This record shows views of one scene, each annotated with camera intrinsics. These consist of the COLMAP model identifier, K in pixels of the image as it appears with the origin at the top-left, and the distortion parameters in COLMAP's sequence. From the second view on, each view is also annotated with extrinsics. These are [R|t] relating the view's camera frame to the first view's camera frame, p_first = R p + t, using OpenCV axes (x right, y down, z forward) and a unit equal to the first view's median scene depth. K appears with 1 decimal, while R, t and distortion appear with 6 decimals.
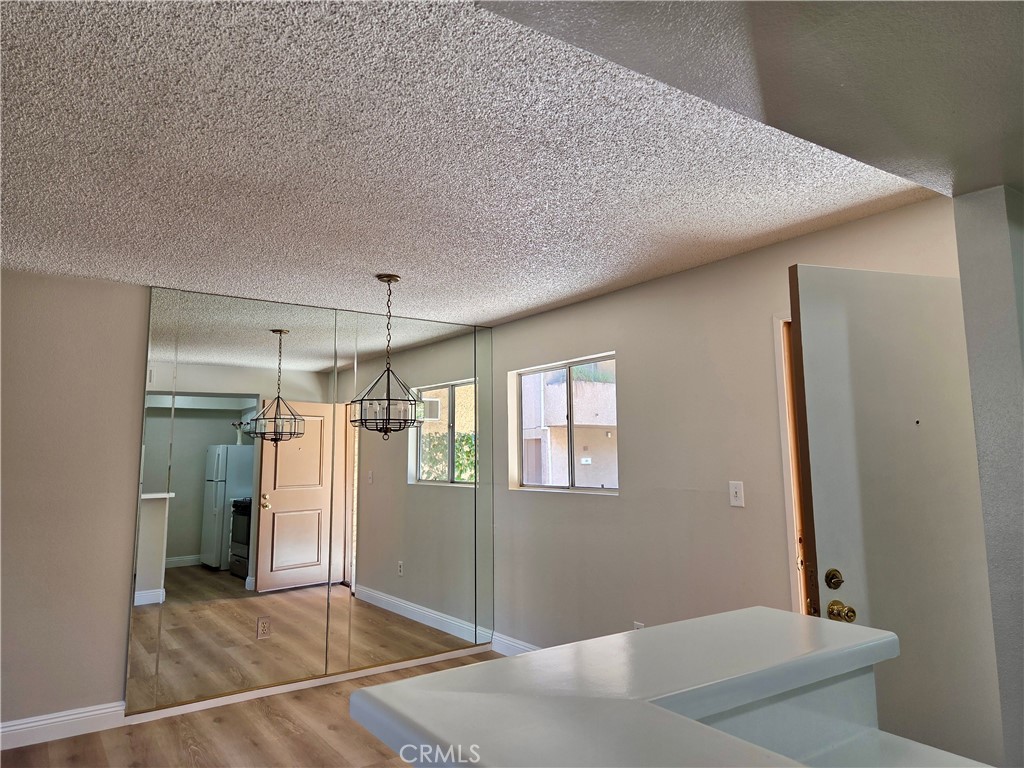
lens RADIAL K [[683.1, 0, 504.2], [0, 683.1, 383.7], [0, 0, 1]] dist [0.067642, -0.045393]
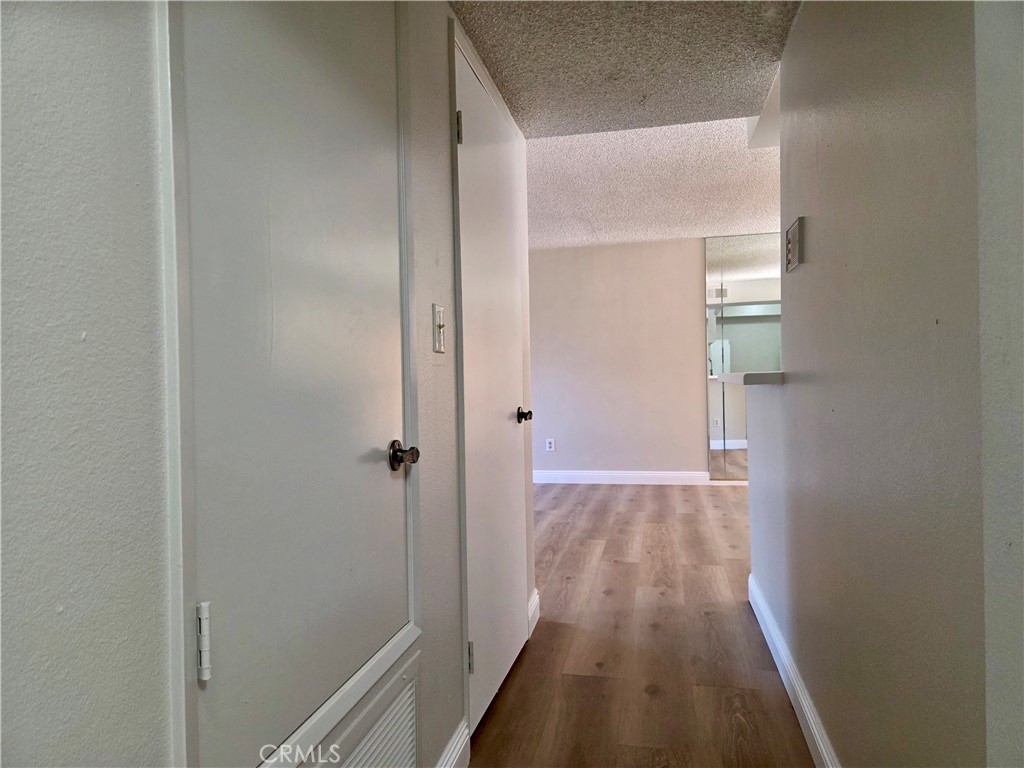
lens RADIAL K [[683.1, 0, 504.2], [0, 683.1, 383.7], [0, 0, 1]] dist [0.067642, -0.045393]
pose [[0.673814, -0.012921, -0.738788, 0.413285], [0.107209, 0.990976, 0.080448, 0.024809], [0.731082, -0.133412, 0.669120, -0.543430]]
